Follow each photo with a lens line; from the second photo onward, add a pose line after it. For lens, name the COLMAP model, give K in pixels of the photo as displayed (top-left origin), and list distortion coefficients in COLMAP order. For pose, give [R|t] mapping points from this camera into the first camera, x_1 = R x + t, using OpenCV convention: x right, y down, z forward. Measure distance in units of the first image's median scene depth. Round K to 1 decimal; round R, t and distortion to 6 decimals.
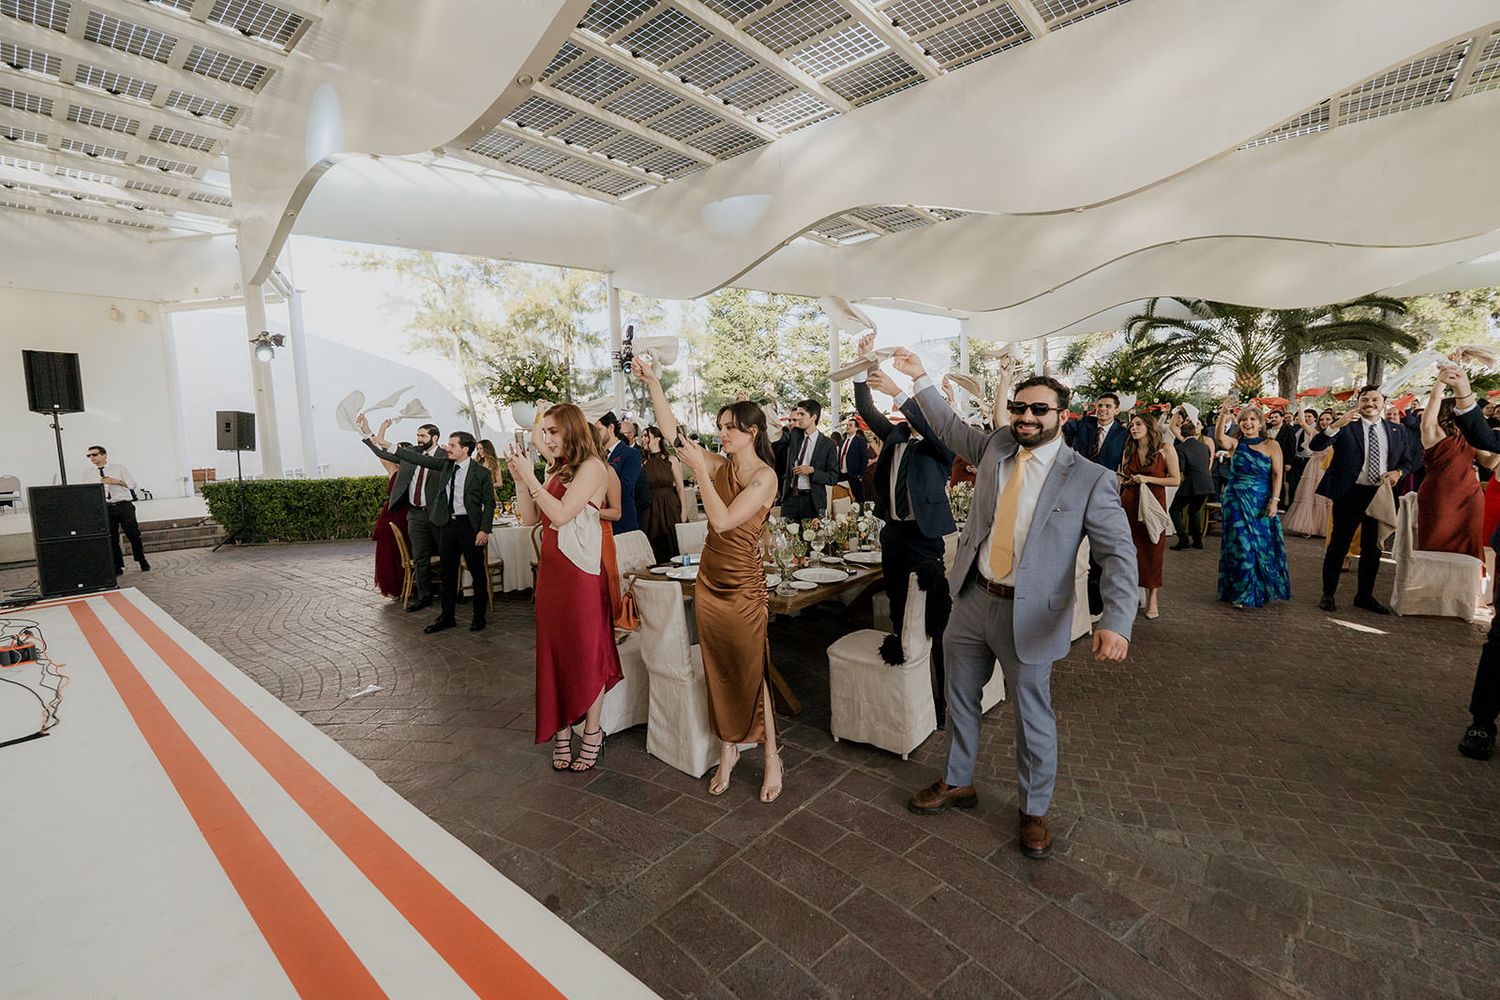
lens RADIAL K [[665.3, 0, 750.0], [0, 665.3, 500.0], [0, 0, 1]] dist [0.001041, -0.000439]
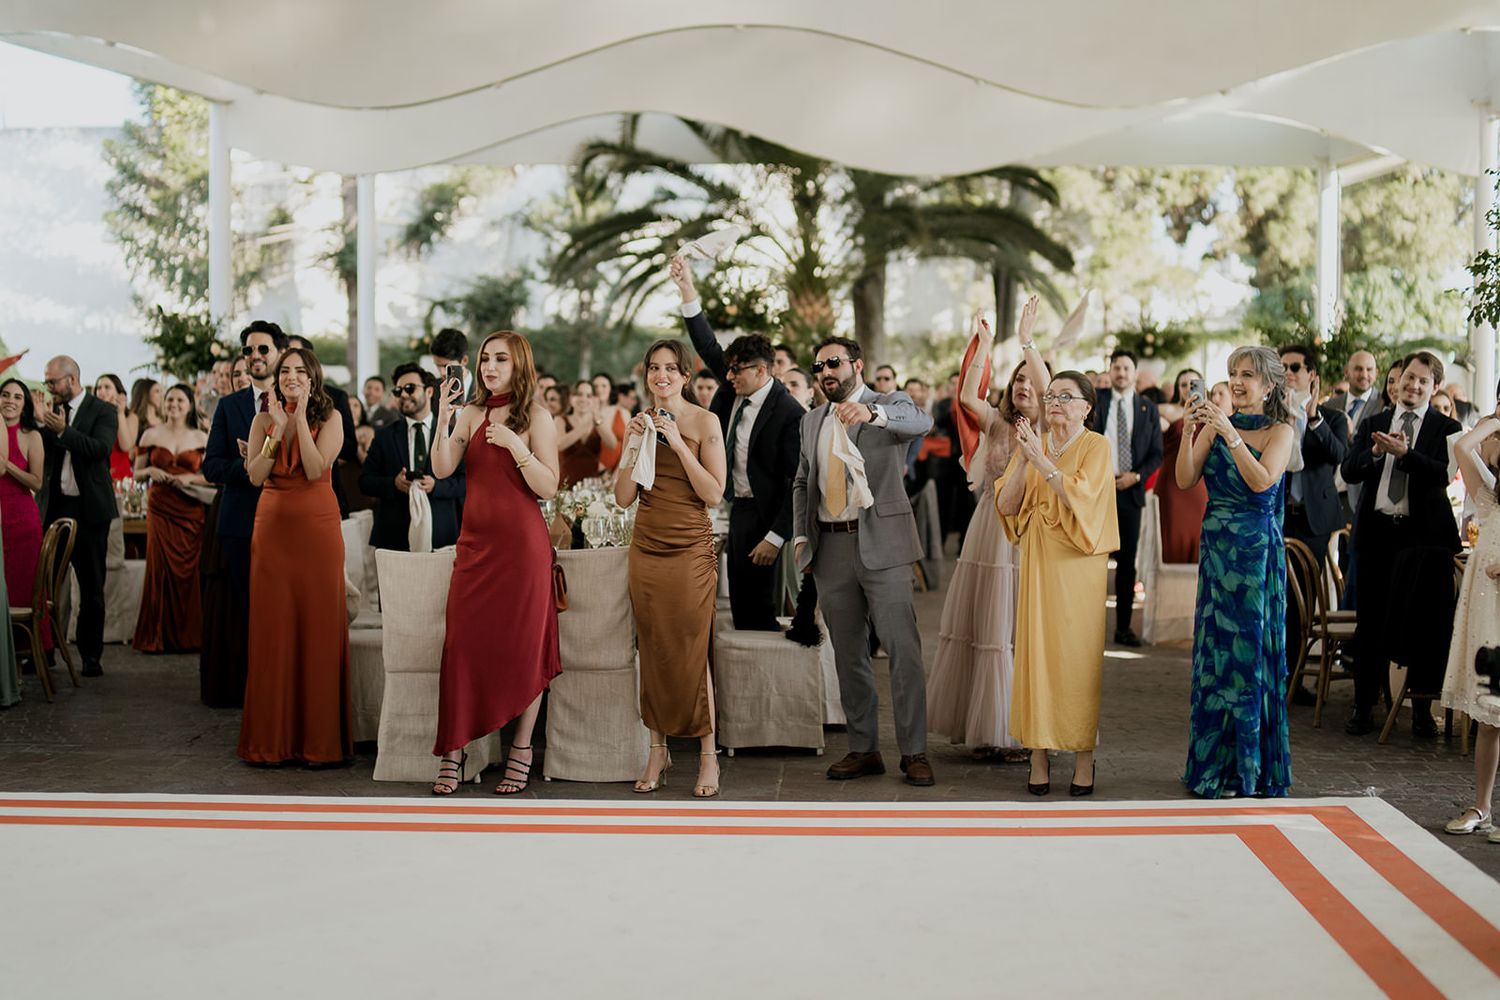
lens RADIAL K [[2192.4, 0, 750.0], [0, 2192.4, 500.0], [0, 0, 1]] dist [-0.047624, -0.117748]
pose [[0.790844, 0.009218, 0.611948, -0.212883], [0.026281, 0.998453, -0.049004, 0.025530], [-0.611453, 0.054838, 0.789379, -0.164037]]
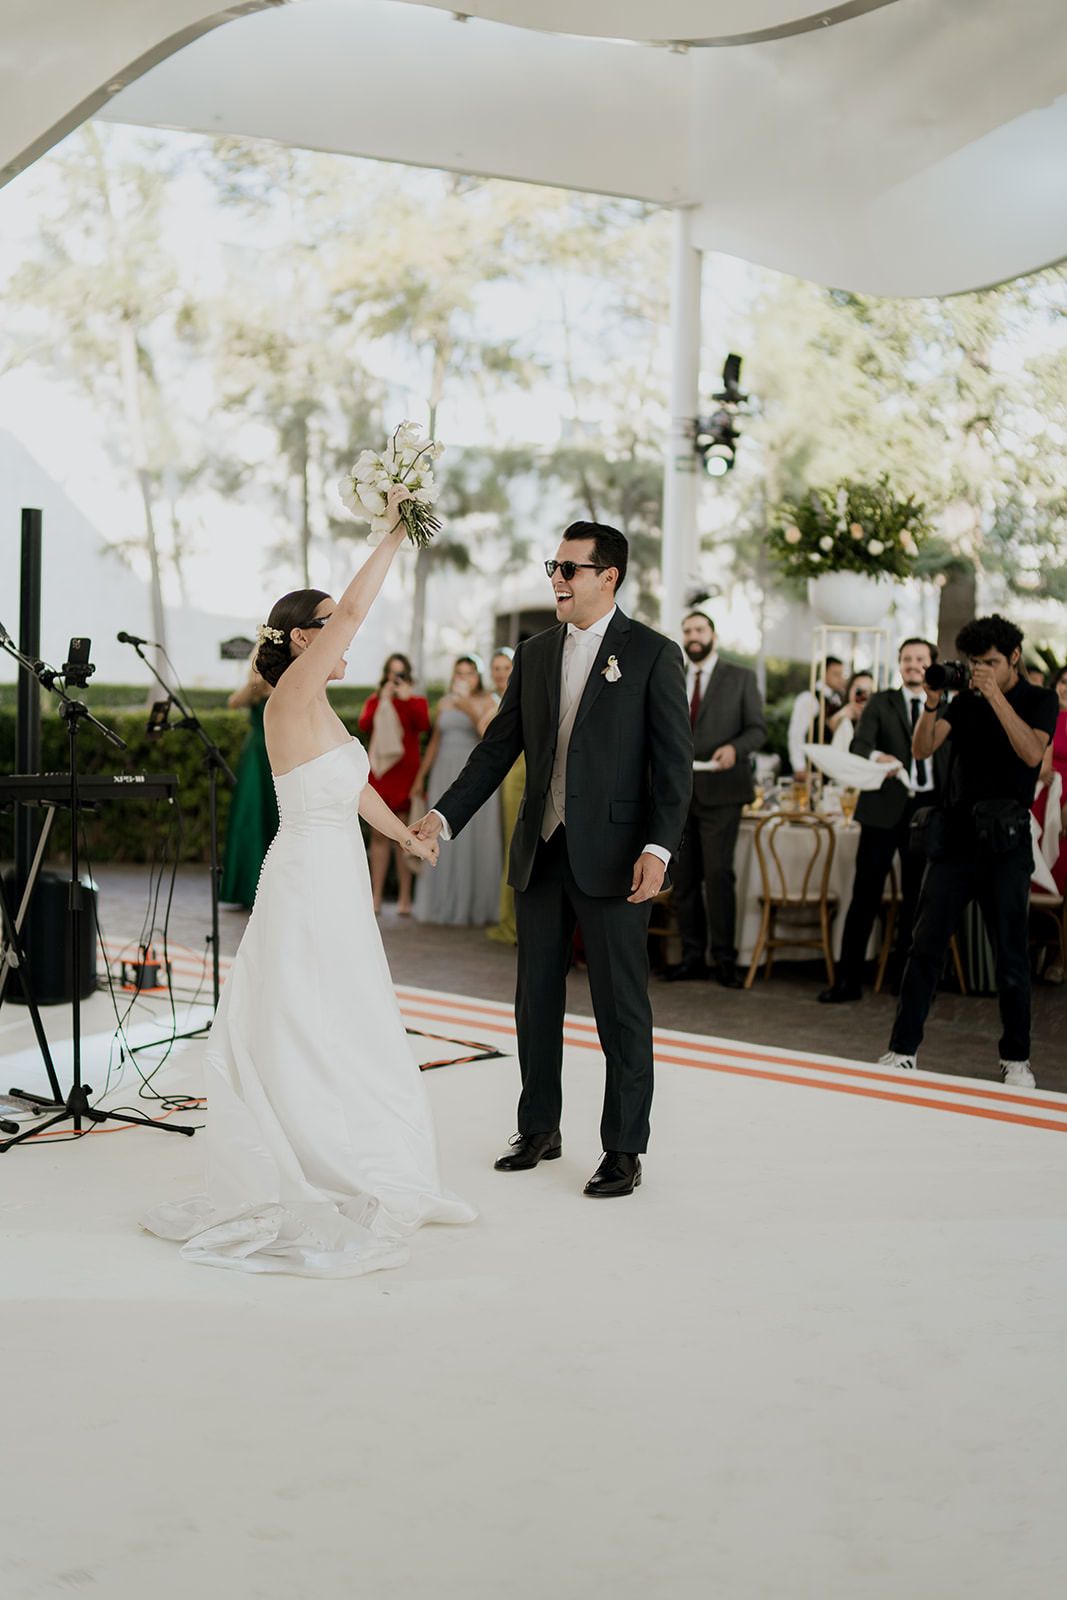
lens RADIAL K [[2338.6, 0, 533.5], [0, 2338.6, 800.0], [0, 0, 1]] dist [-0.047624, -0.117748]
pose [[0.995579, 0.065305, -0.067509, -0.131735], [-0.067678, 0.997145, -0.033483, 0.025462], [0.065130, 0.037904, 0.997157, -0.199470]]
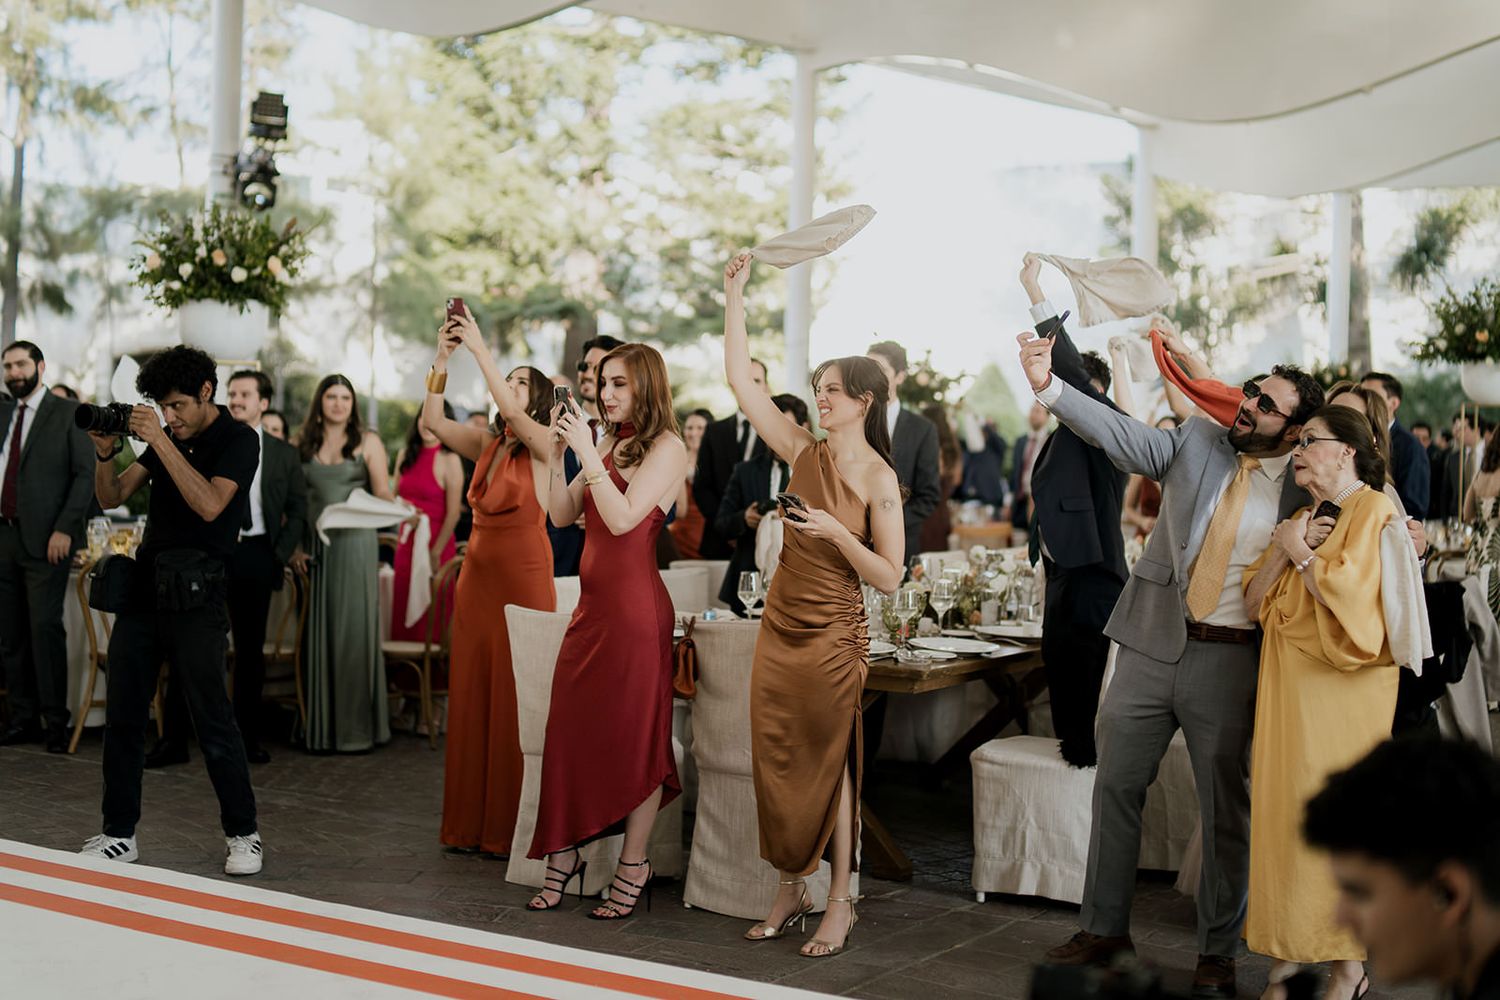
lens RADIAL K [[2192.4, 0, 750.0], [0, 2192.4, 500.0], [0, 0, 1]] dist [-0.047624, -0.117748]
pose [[0.987998, 0.054559, 0.144509, -0.056866], [-0.045961, 0.997006, -0.062185, 0.017492], [-0.147469, 0.054797, 0.987548, -0.144303]]
